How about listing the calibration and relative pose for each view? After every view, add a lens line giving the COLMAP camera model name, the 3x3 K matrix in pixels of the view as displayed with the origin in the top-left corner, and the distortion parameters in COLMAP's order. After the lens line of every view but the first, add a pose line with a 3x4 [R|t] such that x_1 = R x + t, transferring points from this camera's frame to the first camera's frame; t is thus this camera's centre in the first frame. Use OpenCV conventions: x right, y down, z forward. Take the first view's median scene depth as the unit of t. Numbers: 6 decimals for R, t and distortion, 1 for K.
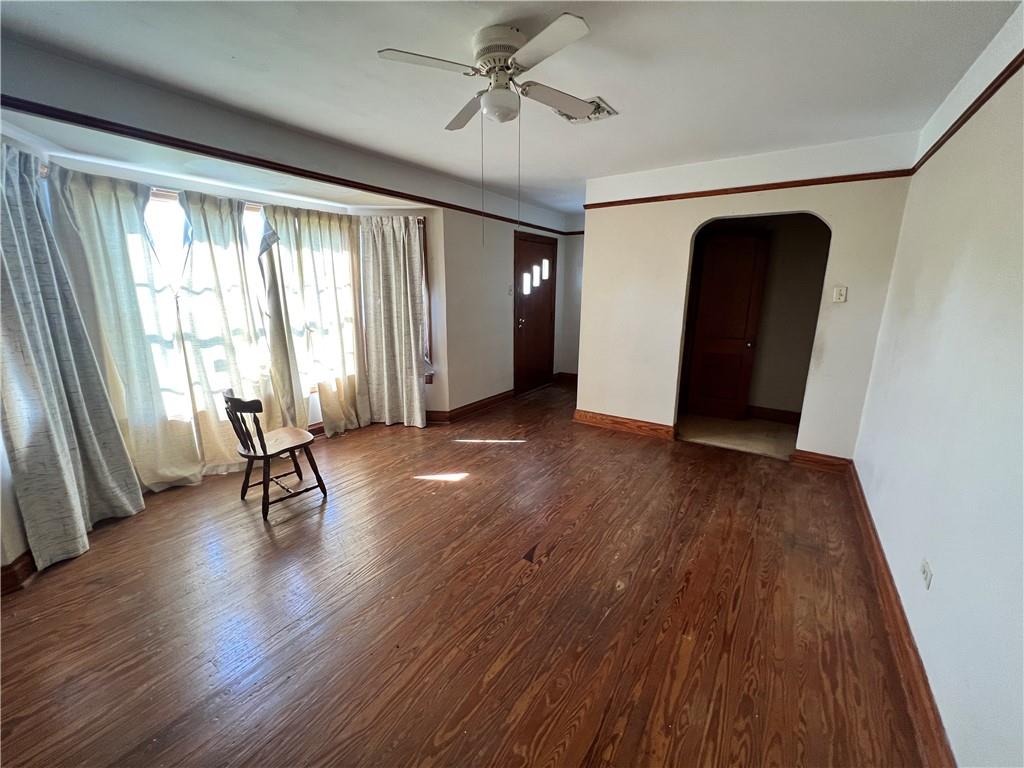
lens RADIAL K [[413.9, 0, 509.5], [0, 413.9, 383.3], [0, 0, 1]] dist [0.000361, -0.000035]
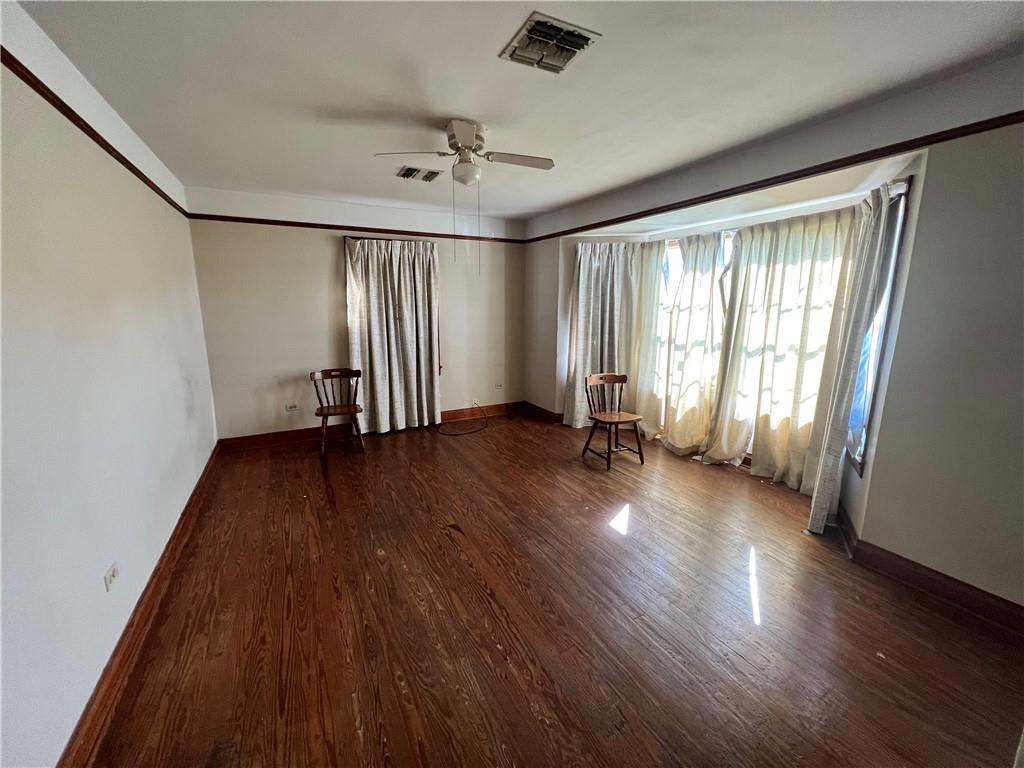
lens RADIAL K [[413.9, 0, 509.5], [0, 413.9, 383.3], [0, 0, 1]] dist [0.000361, -0.000035]
pose [[-0.471440, 0.162361, -0.866823, 0.736262], [-0.199761, 0.937699, 0.284281, -0.271129], [0.858976, 0.307179, -0.409636, 1.161913]]
